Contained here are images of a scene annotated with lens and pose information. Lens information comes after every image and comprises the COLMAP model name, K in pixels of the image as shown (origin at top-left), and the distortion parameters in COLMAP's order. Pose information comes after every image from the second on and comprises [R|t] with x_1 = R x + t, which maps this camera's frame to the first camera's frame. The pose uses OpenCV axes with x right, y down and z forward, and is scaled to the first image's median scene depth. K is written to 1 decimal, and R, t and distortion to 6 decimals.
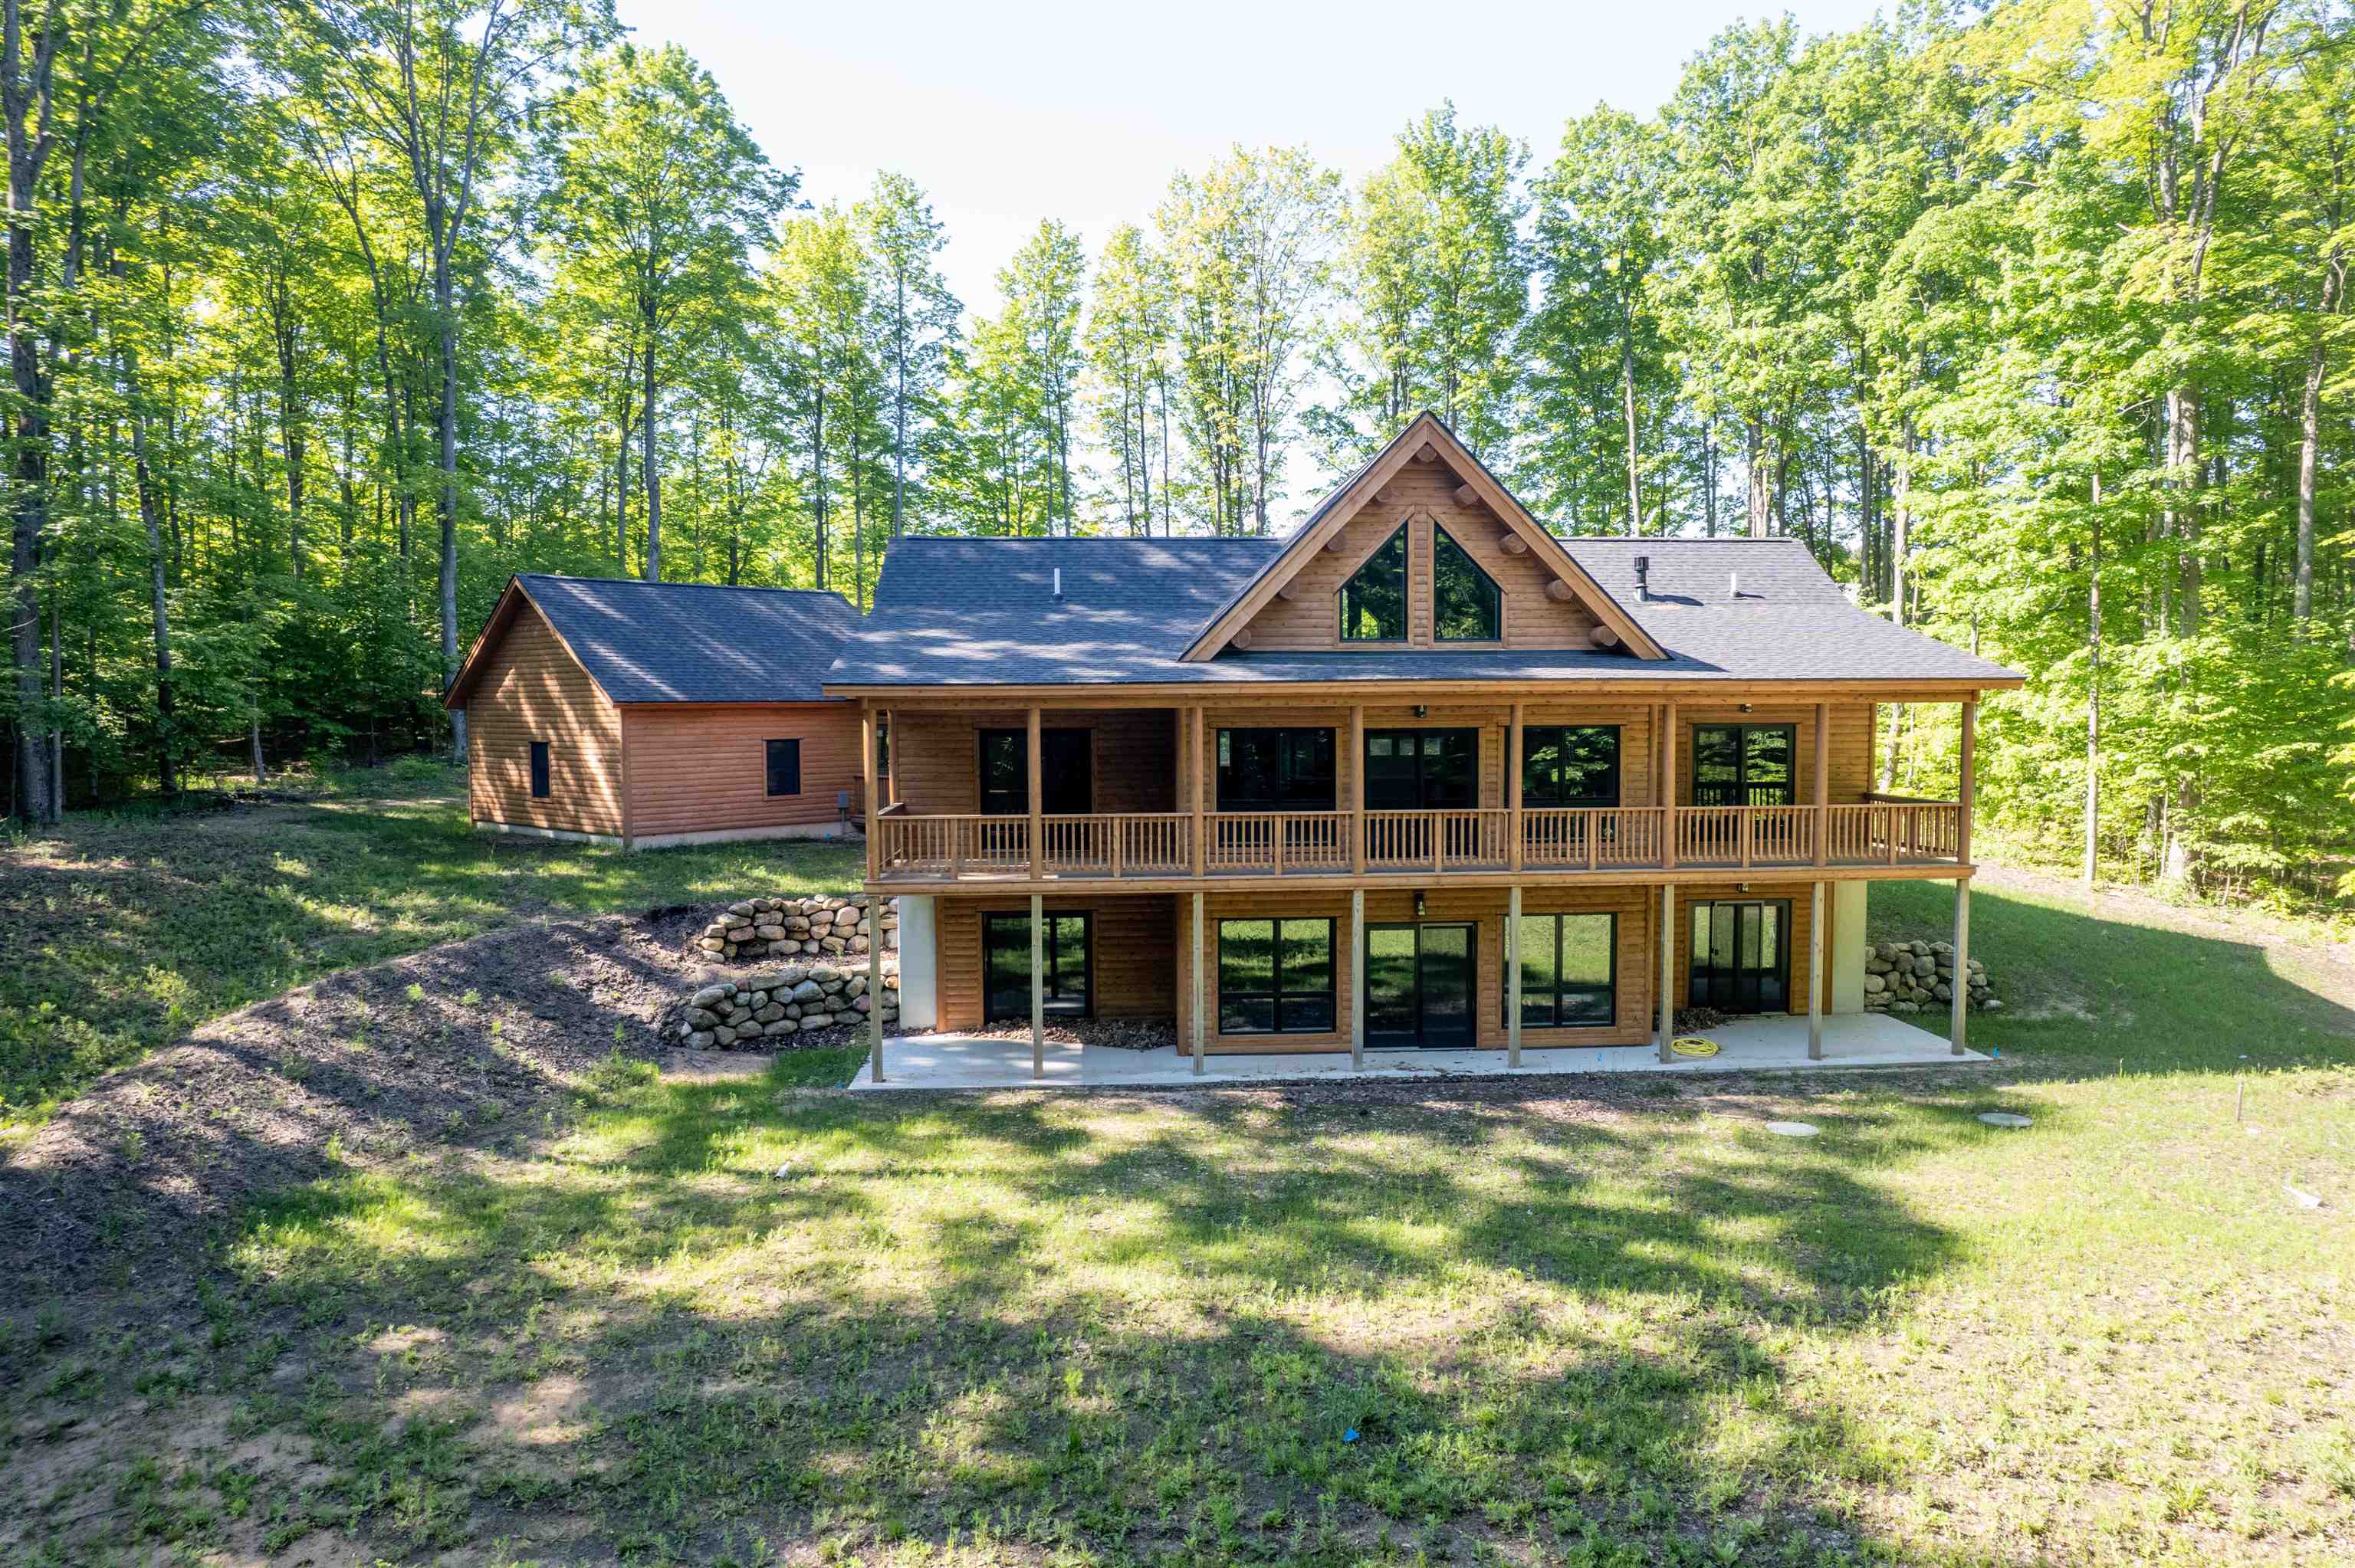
lens RADIAL K [[1488.6, 0, 1182.4], [0, 1488.6, 832.9], [0, 0, 1]] dist [-0.084942, 0.079489]
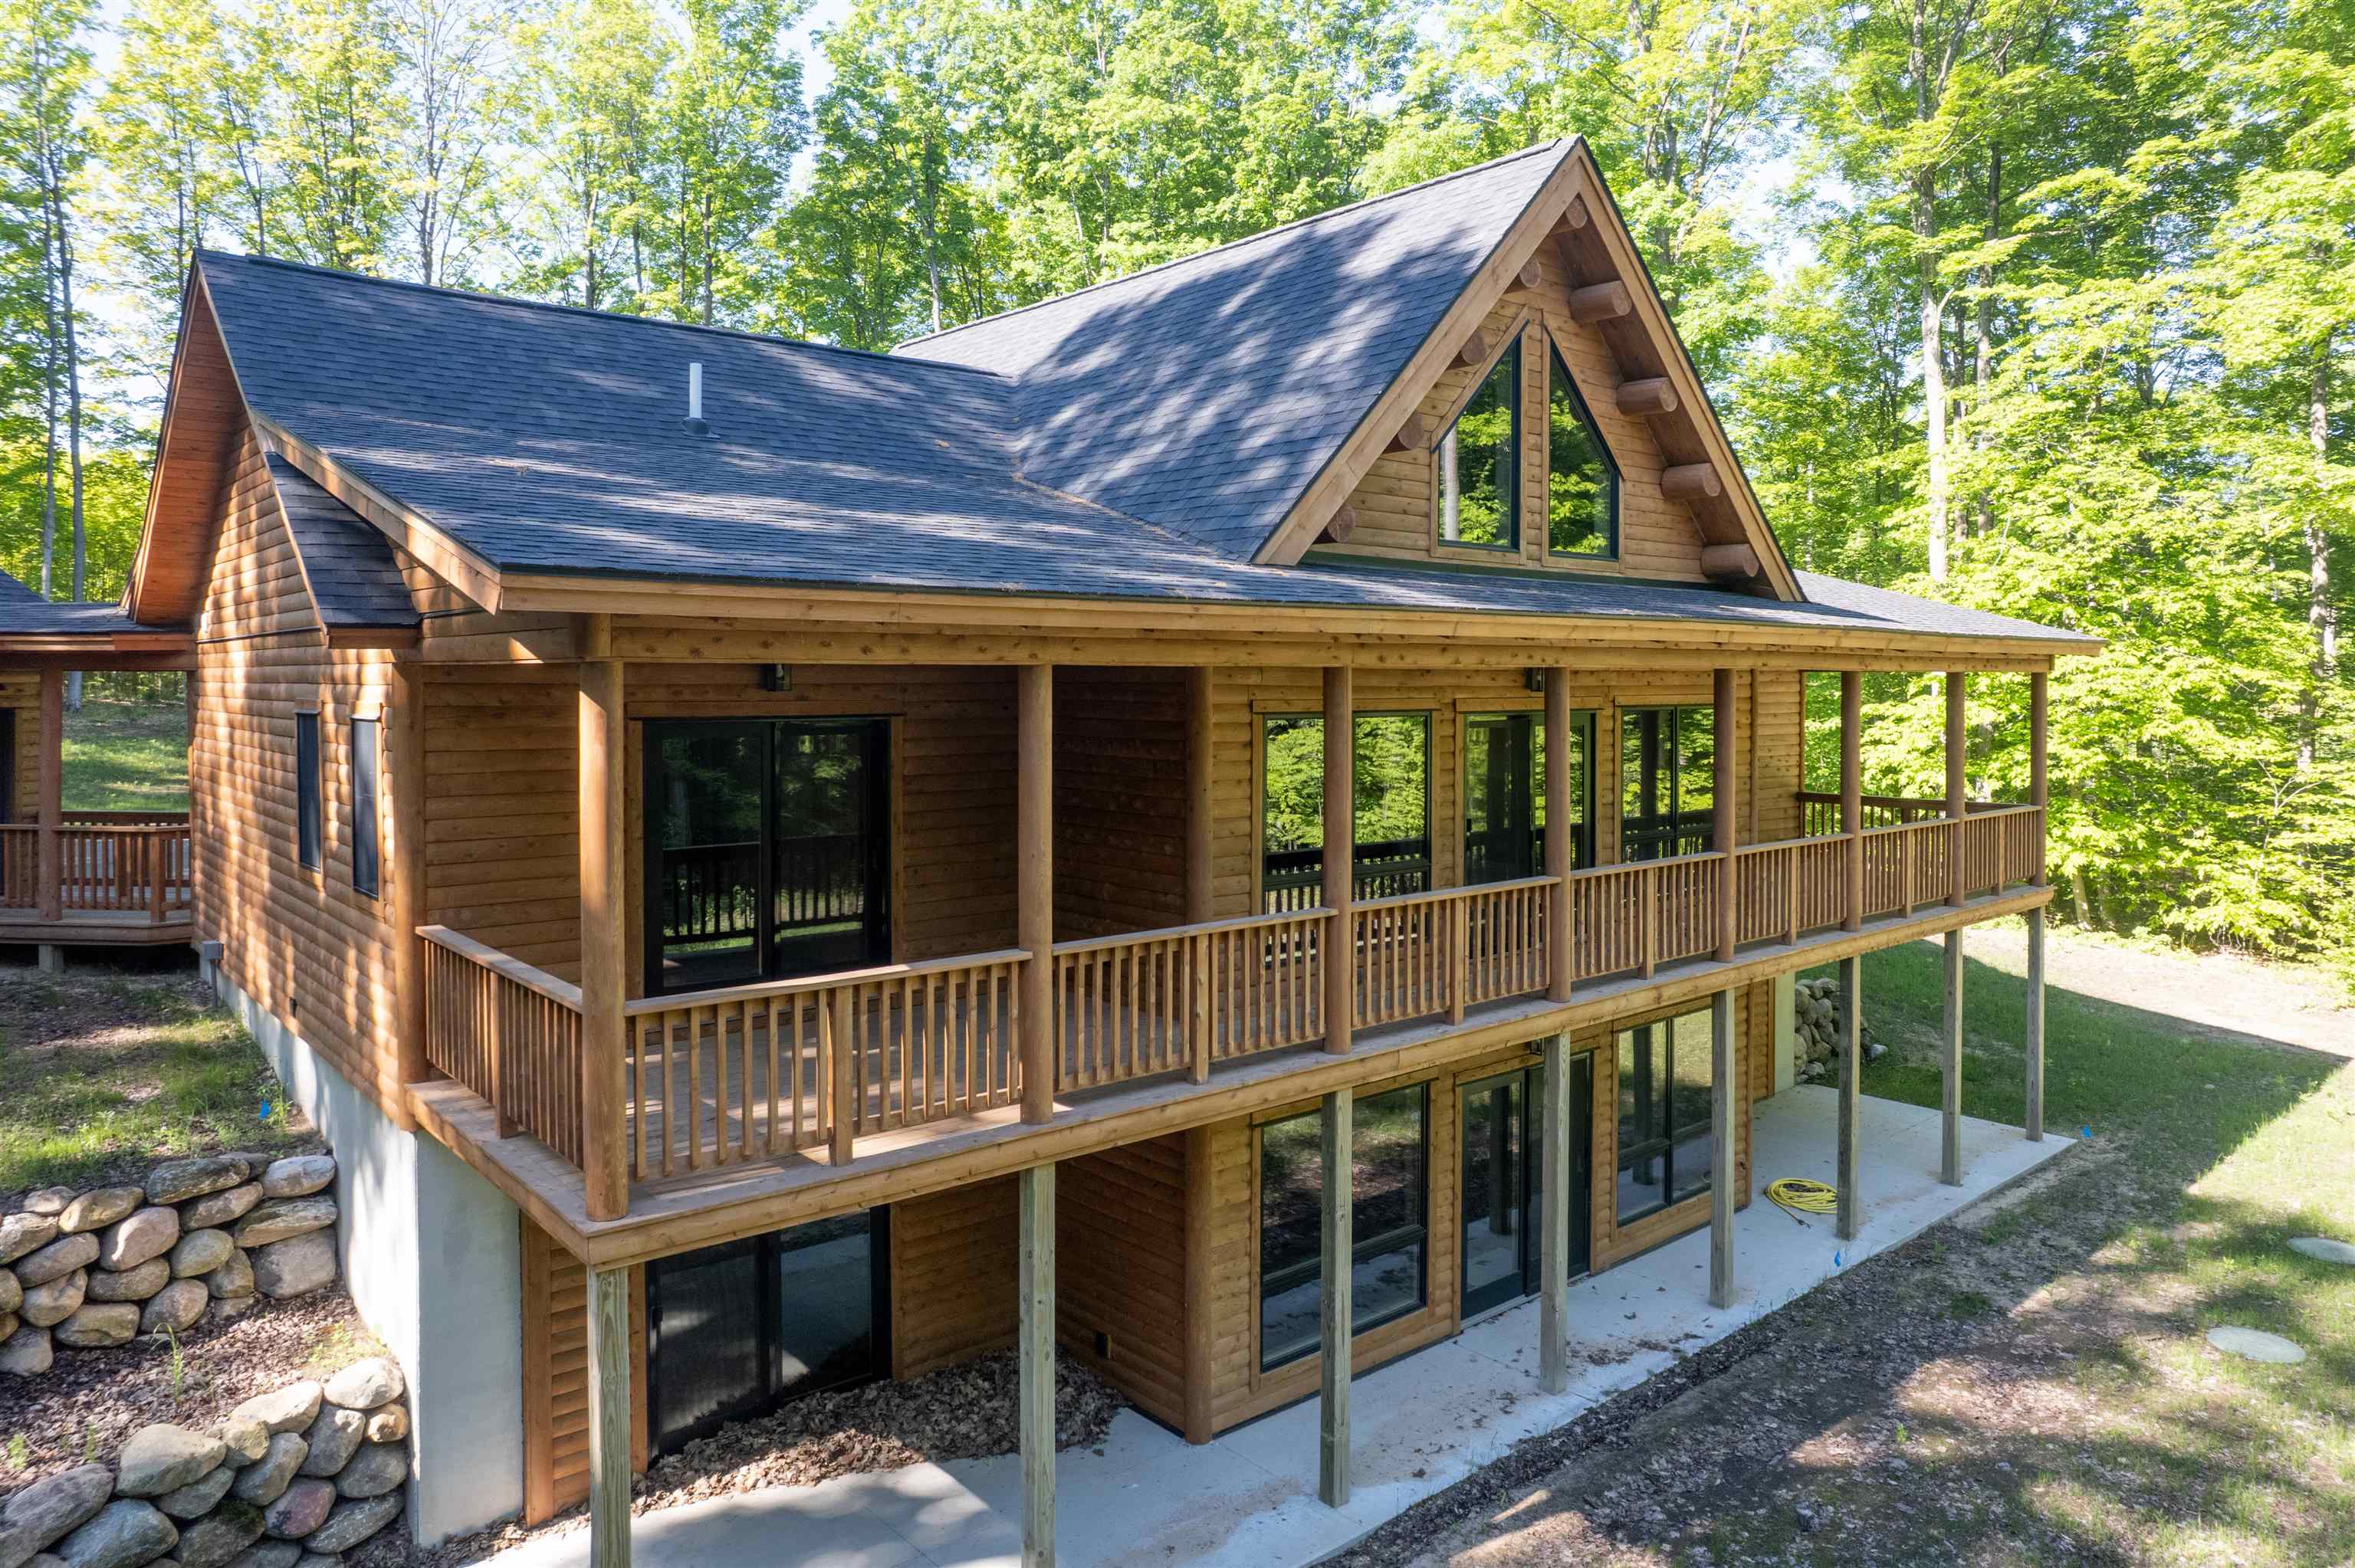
lens RADIAL K [[1527.3, 0, 1176.8], [0, 1527.3, 723.4], [0, 0, 1]] dist [-0.032465, 0.032700]
pose [[0.799755, -0.010280, 0.600238, -0.293518], [0.046862, 0.997871, -0.045348, -0.048411], [-0.598494, 0.064396, 0.798535, 0.653101]]
